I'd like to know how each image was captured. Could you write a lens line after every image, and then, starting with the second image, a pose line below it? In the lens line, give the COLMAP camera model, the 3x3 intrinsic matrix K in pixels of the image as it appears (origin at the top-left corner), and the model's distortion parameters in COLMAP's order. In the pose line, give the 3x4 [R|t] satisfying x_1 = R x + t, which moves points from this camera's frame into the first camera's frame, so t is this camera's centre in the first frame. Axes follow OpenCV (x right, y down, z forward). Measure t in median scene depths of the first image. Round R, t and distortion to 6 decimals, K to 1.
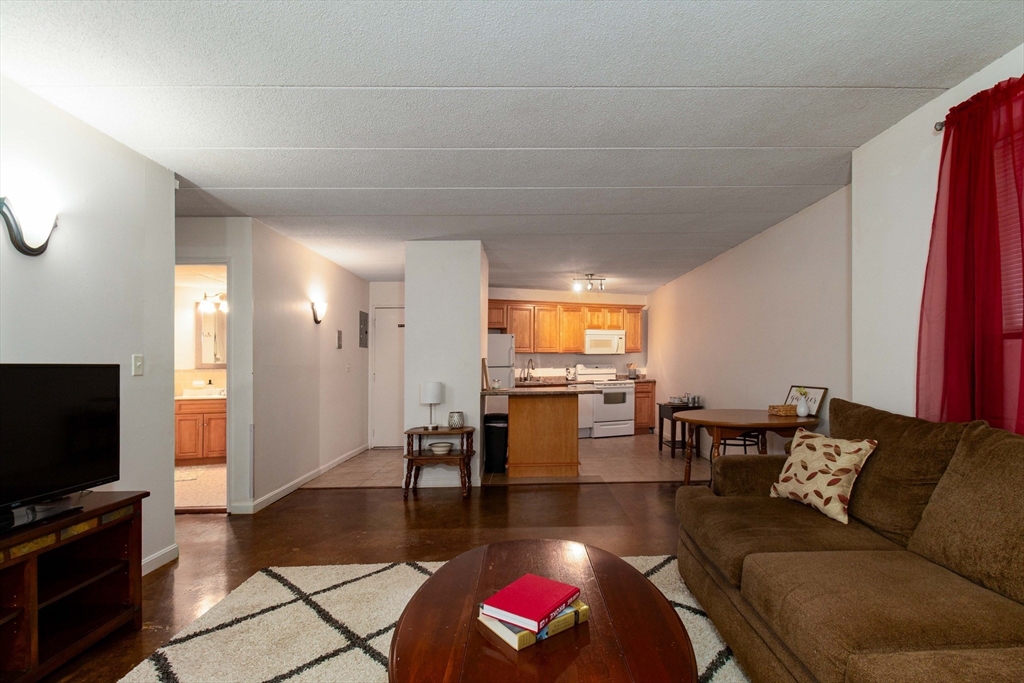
lens RADIAL K [[477.0, 0, 512.0], [0, 477.0, 341.5], [0, 0, 1]] dist [0.016136, -0.000004]
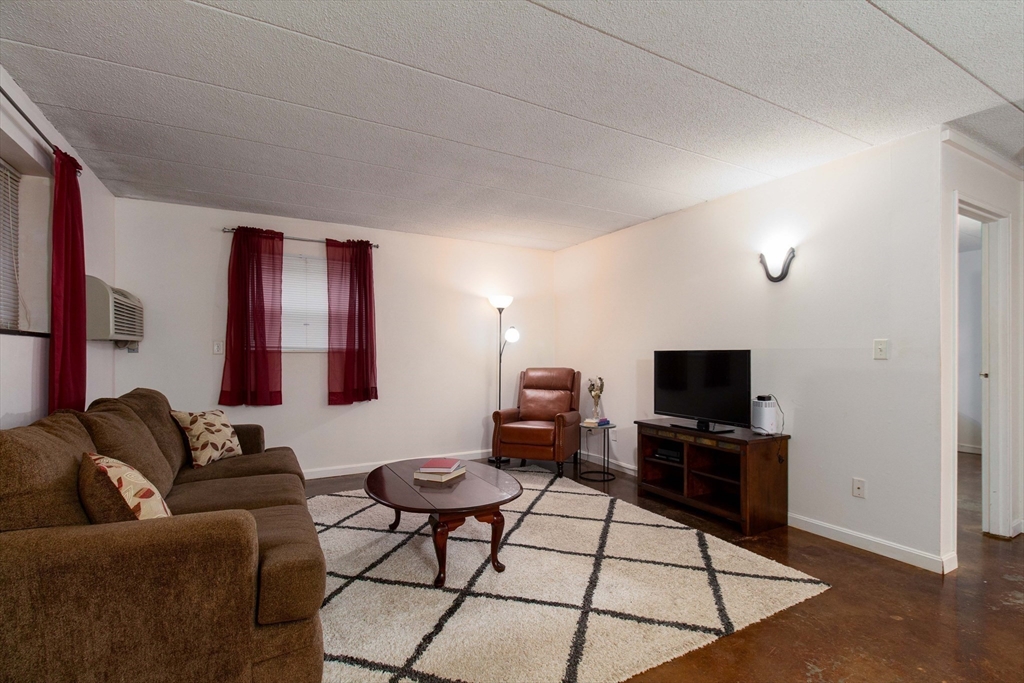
lens RADIAL K [[491.2, 0, 525.8], [0, 491.2, 361.0], [0, 0, 1]] dist [0.017730, -0.000478]
pose [[-0.860420, 0.006772, -0.509540, 0.496522], [0.024588, 0.999299, -0.028239, 0.104542], [0.508992, -0.036826, -0.859983, 1.861672]]
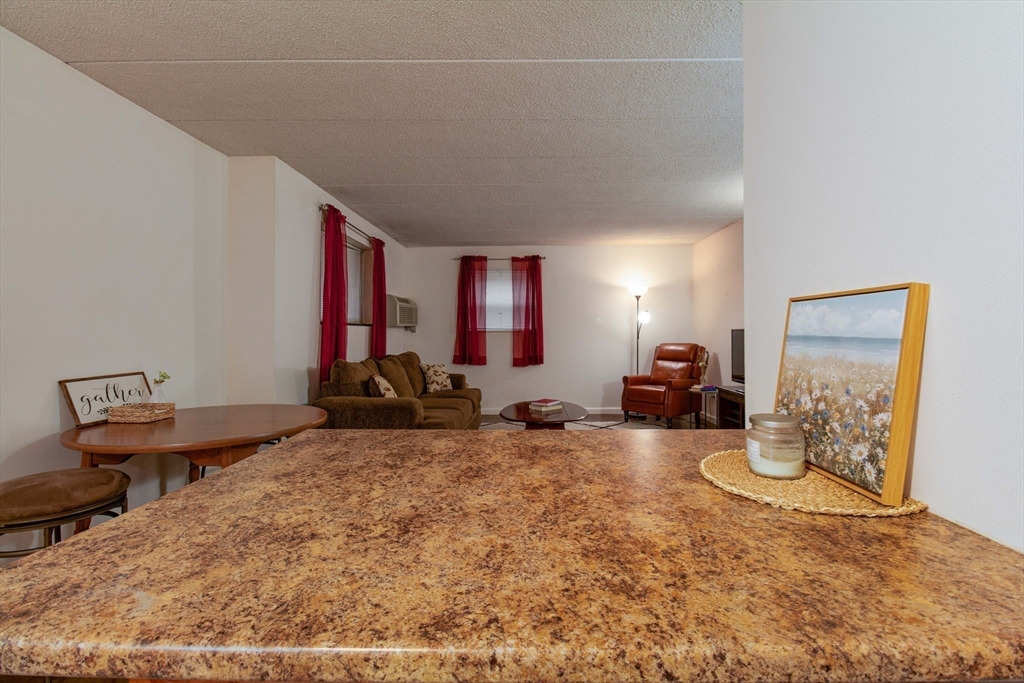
lens RADIAL K [[477.0, 0, 512.0], [0, 477.0, 341.5], [0, 0, 1]] dist [0.016136, -0.000004]
pose [[-0.999965, 0.005388, 0.006368, 0.154674], [0.005195, 0.999538, -0.029930, 0.140930], [-0.006526, -0.029896, -0.999532, 2.664052]]
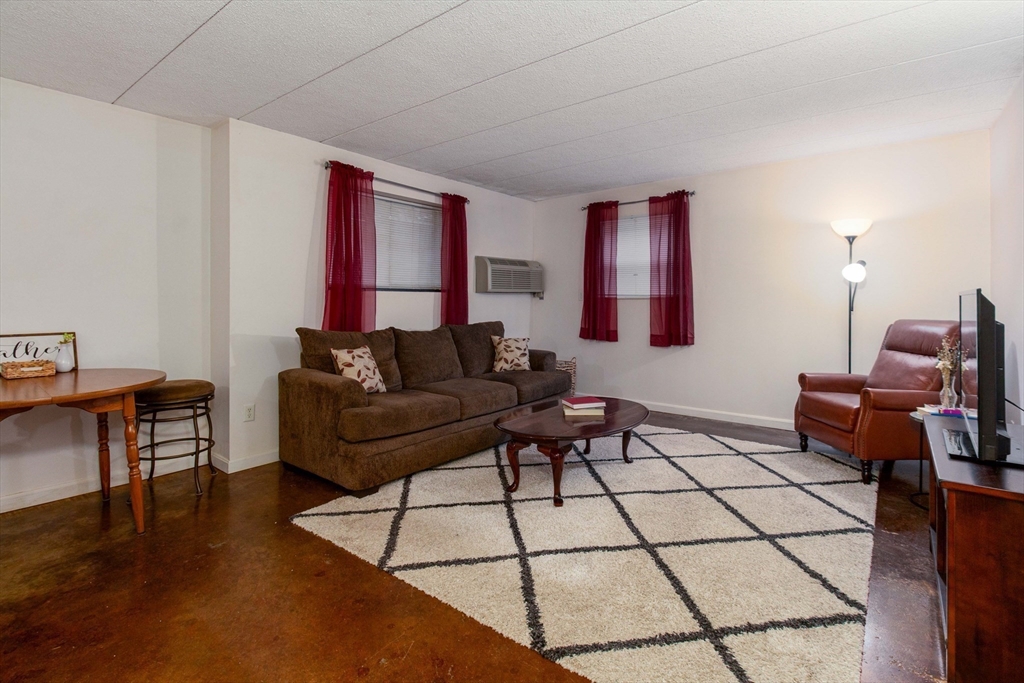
lens RADIAL K [[482.5, 0, 509.9], [0, 482.5, 305.4], [0, 0, 1]] dist [0.009398, -0.000250]
pose [[-0.793867, -0.004307, 0.608076, -0.661293], [-0.028747, 0.999123, -0.030454, 0.108933], [-0.607411, -0.041657, -0.793295, 1.854150]]
